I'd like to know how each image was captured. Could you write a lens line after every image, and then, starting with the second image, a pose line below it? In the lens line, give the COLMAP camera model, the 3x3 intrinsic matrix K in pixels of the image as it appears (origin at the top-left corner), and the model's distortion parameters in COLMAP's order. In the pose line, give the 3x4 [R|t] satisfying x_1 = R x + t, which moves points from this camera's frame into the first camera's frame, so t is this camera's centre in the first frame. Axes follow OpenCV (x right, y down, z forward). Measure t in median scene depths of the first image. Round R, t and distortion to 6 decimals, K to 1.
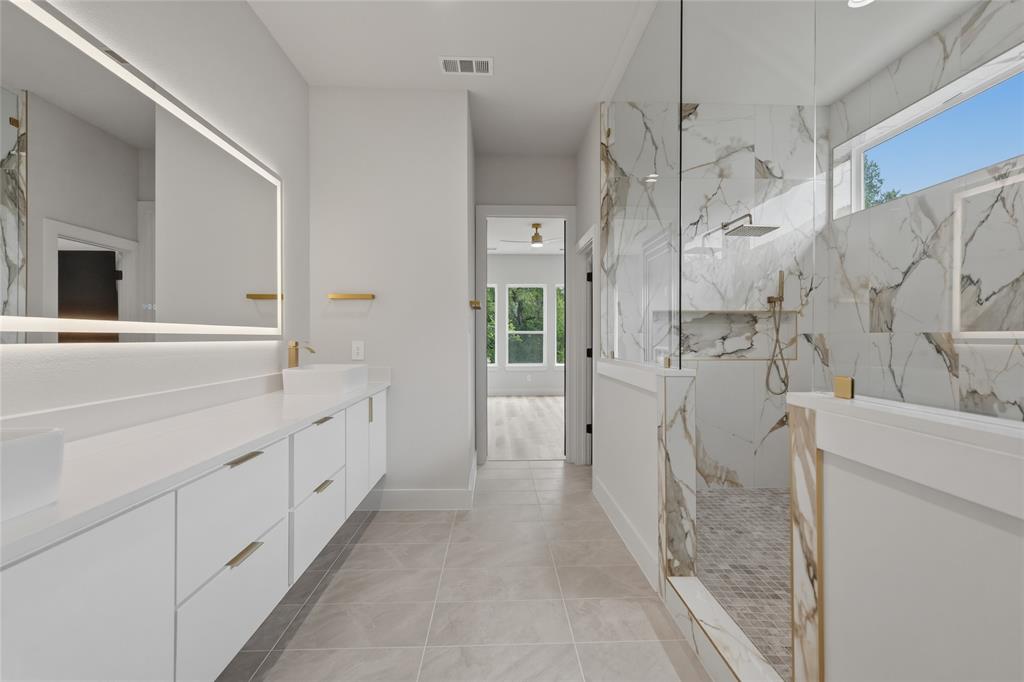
lens RADIAL K [[447.3, 0, 515.0], [0, 447.3, 339.0], [0, 0, 1]] dist [0.002262, 0.001050]
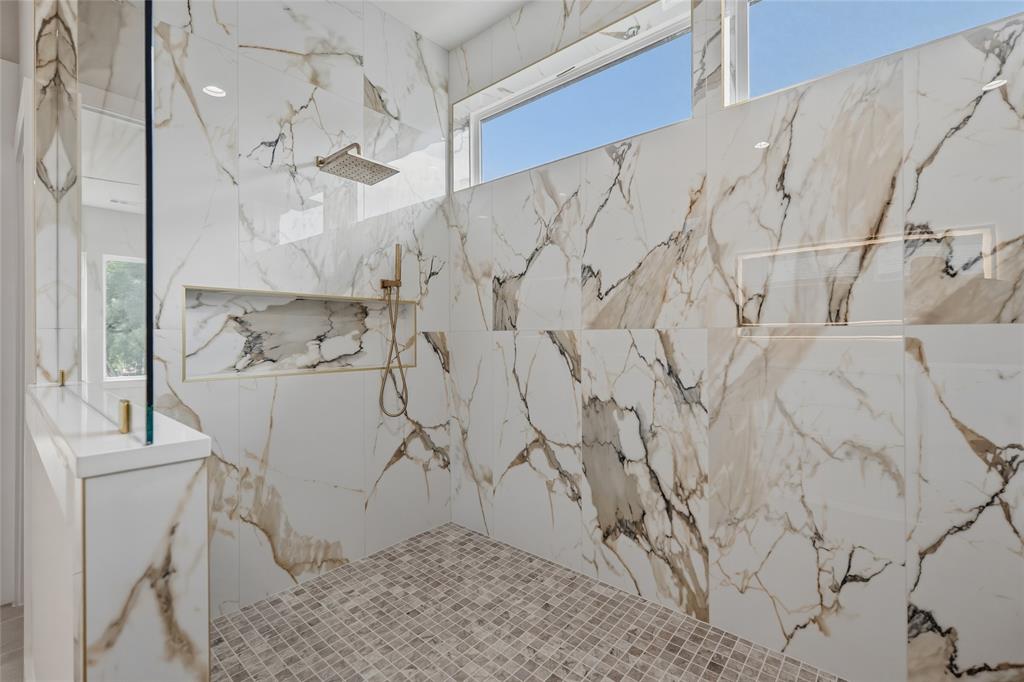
lens RADIAL K [[447.3, 0, 510.0], [0, 447.3, 334.6], [0, 0, 1]] dist [0.002262, 0.001050]
pose [[0.688461, -0.000759, 0.725273, 0.204605], [0.004883, 0.999982, -0.003590, -0.003739], [-0.725257, 0.006013, 0.688452, 0.391473]]
